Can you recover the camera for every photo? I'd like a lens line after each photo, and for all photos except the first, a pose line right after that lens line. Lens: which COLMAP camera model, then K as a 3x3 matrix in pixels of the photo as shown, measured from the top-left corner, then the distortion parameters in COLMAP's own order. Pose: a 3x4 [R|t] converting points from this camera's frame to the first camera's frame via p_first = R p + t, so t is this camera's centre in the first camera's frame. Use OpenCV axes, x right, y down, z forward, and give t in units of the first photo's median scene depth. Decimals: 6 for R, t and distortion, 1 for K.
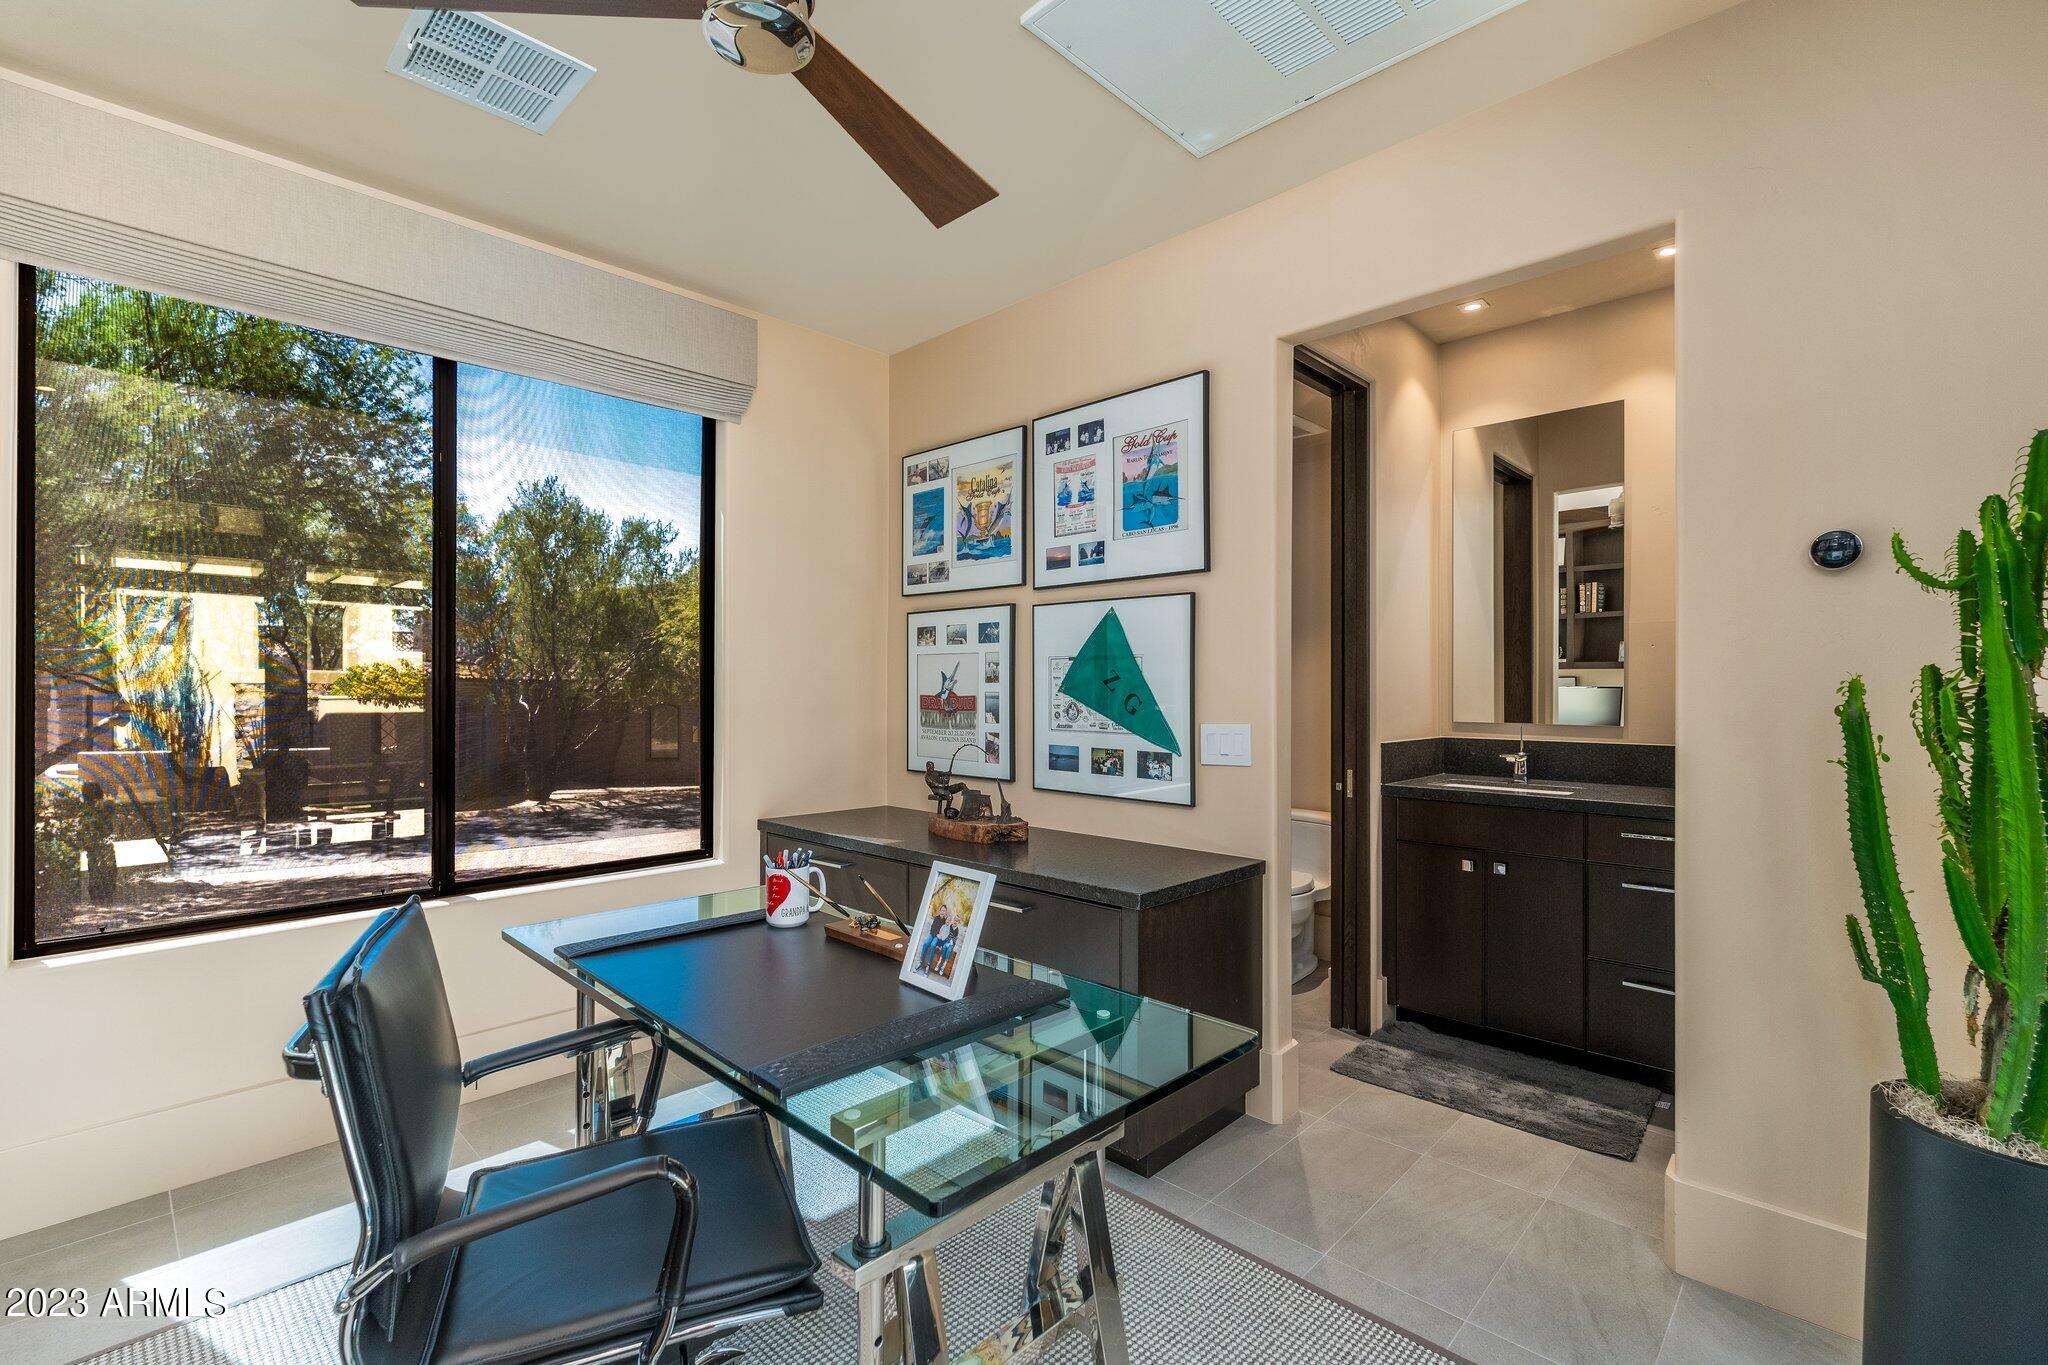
lens RADIAL K [[925.7, 0, 1014.0], [0, 925.7, 687.3], [0, 0, 1]] dist [-0.000506, -0.000522]
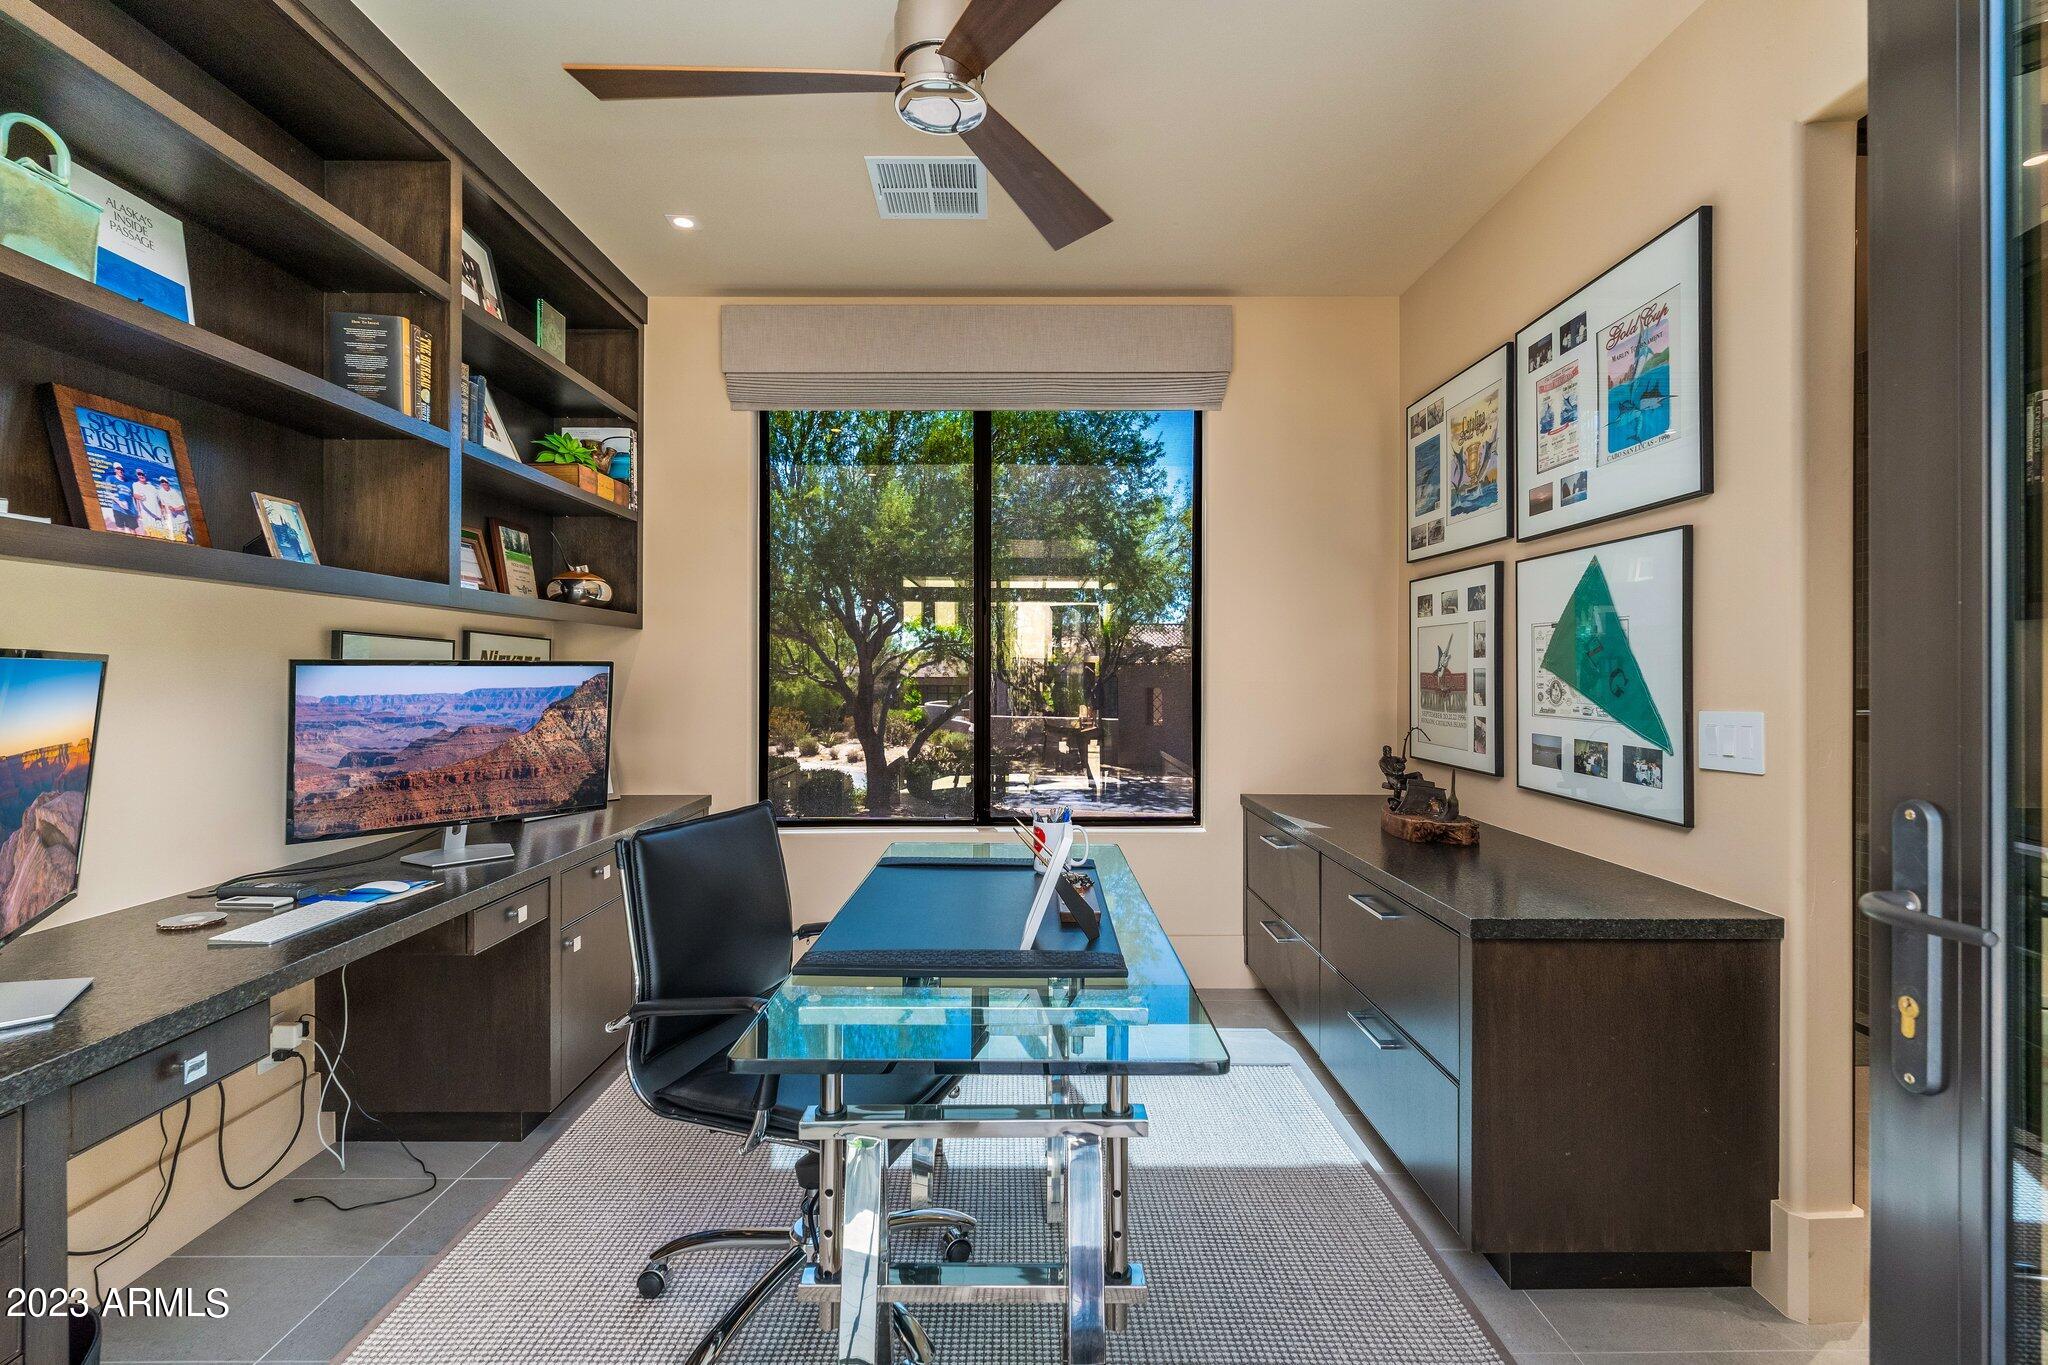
lens RADIAL K [[925.7, 0, 1016.9], [0, 925.7, 675.6], [0, 0, 1]] dist [-0.000506, -0.000522]
pose [[0.697988, 0.000692, -0.716109, 0.310120], [0.002904, 0.999989, 0.003797, 0.007605], [0.716104, -0.004730, 0.697978, 0.122644]]
